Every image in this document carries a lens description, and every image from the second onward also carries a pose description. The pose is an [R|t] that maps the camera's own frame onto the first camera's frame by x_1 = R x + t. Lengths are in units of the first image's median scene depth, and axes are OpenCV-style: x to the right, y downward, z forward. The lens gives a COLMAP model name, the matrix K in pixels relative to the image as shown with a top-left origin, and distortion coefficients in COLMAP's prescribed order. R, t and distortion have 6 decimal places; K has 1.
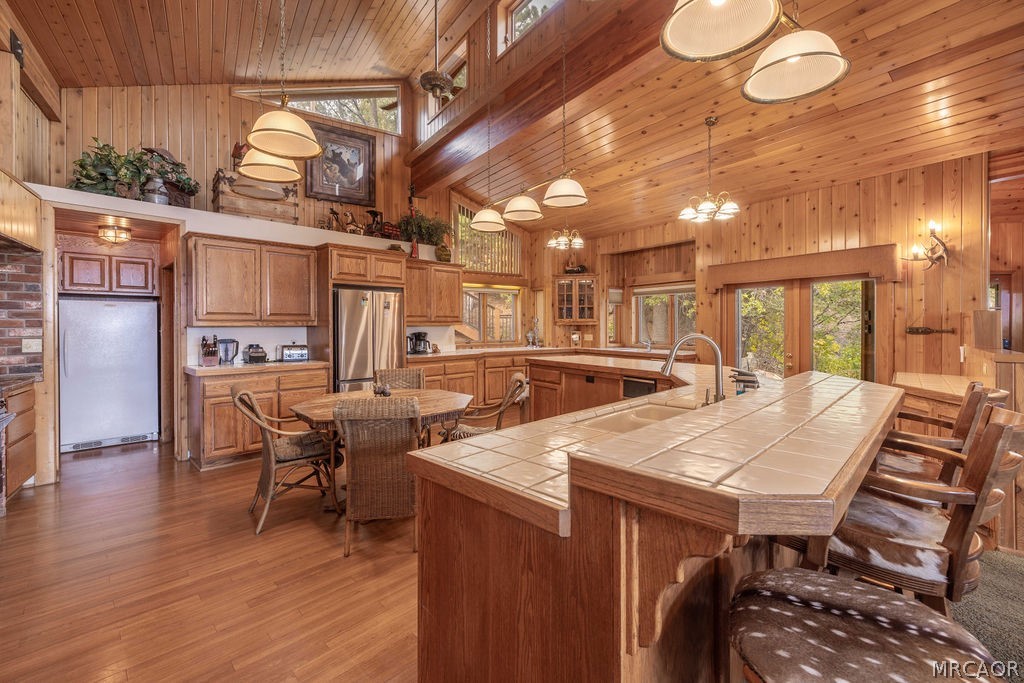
lens RADIAL K [[419.8, 0, 513.3], [0, 419.8, 333.2], [0, 0, 1]] dist [0.000263, -0.000037]
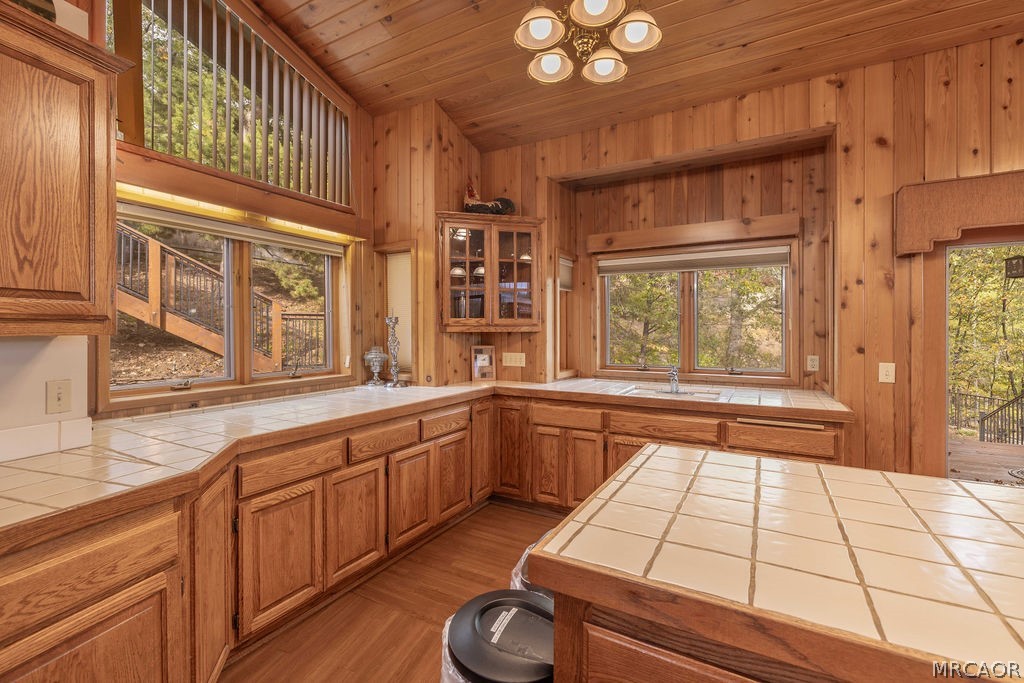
lens RADIAL K [[419.8, 0, 513.3], [0, 419.8, 333.2], [0, 0, 1]] dist [0.000263, -0.000037]
pose [[0.882932, -0.000303, 0.469500, -0.035464], [0.007804, 0.999871, -0.014031, -0.012617], [-0.469436, 0.016052, 0.882821, 0.607108]]
